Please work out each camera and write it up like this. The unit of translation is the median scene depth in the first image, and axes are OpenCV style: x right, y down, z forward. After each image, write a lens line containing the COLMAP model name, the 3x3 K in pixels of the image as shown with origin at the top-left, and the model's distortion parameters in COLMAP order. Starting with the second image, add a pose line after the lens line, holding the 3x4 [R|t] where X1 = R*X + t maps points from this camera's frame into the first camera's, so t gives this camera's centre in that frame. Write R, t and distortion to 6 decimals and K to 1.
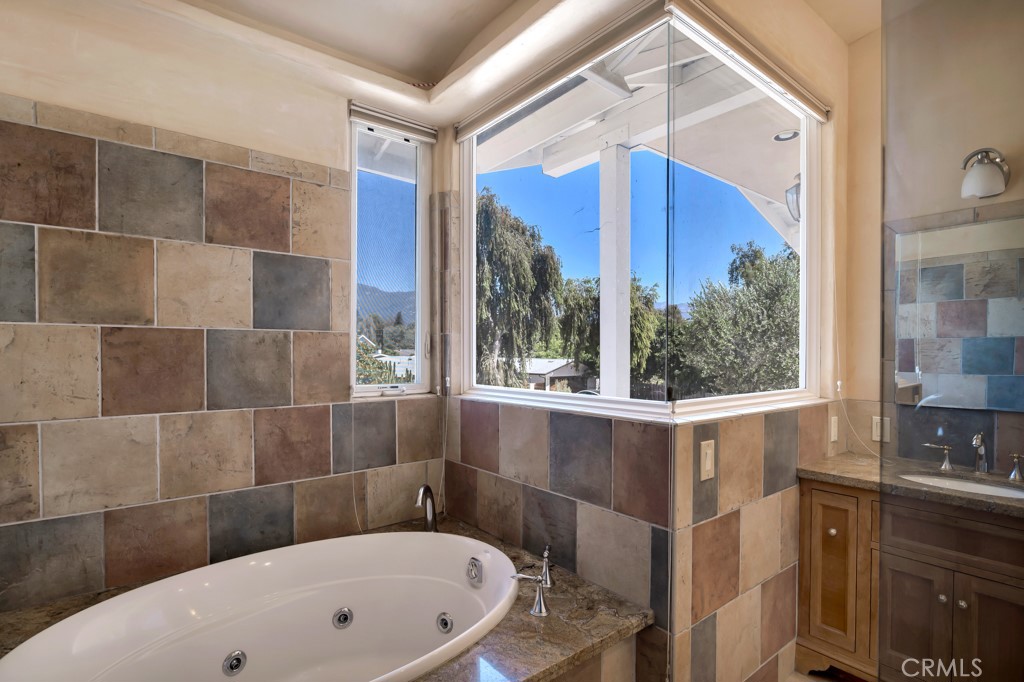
lens RADIAL K [[496.9, 0, 510.9], [0, 496.9, 357.6], [0, 0, 1]] dist [-0.012023, -0.000090]
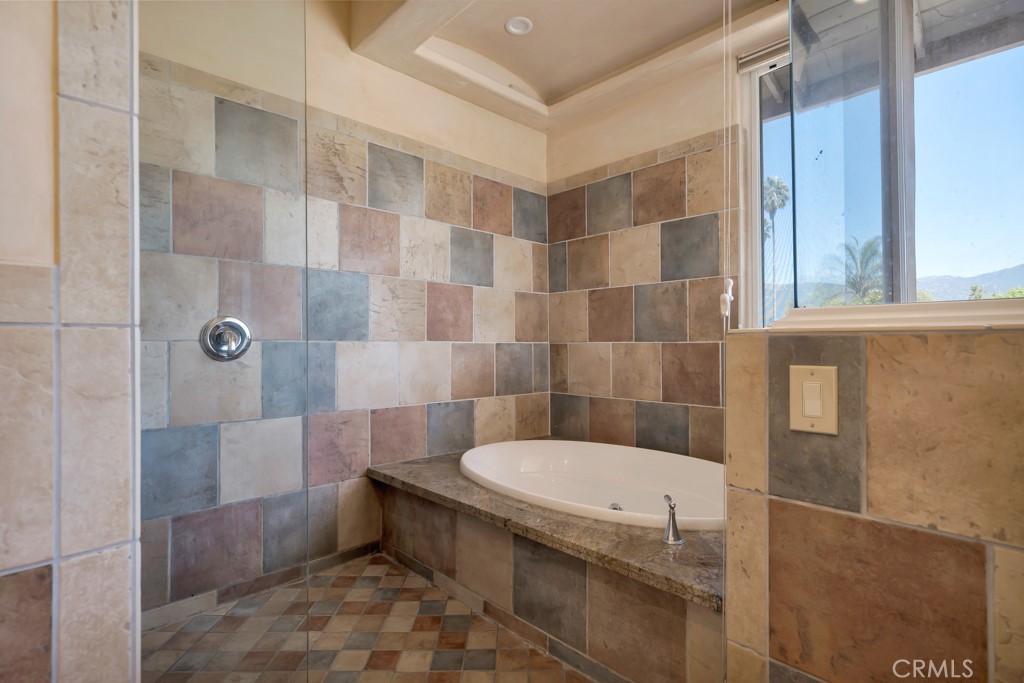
lens RADIAL K [[496.9, 0, 514.4], [0, 496.9, 341.9], [0, 0, 1]] dist [-0.012023, -0.000090]
pose [[0.091516, -0.011635, -0.995736, 0.766524], [-0.010664, 0.999863, -0.012664, 0.123739], [0.995746, 0.011777, 0.091380, 0.491809]]
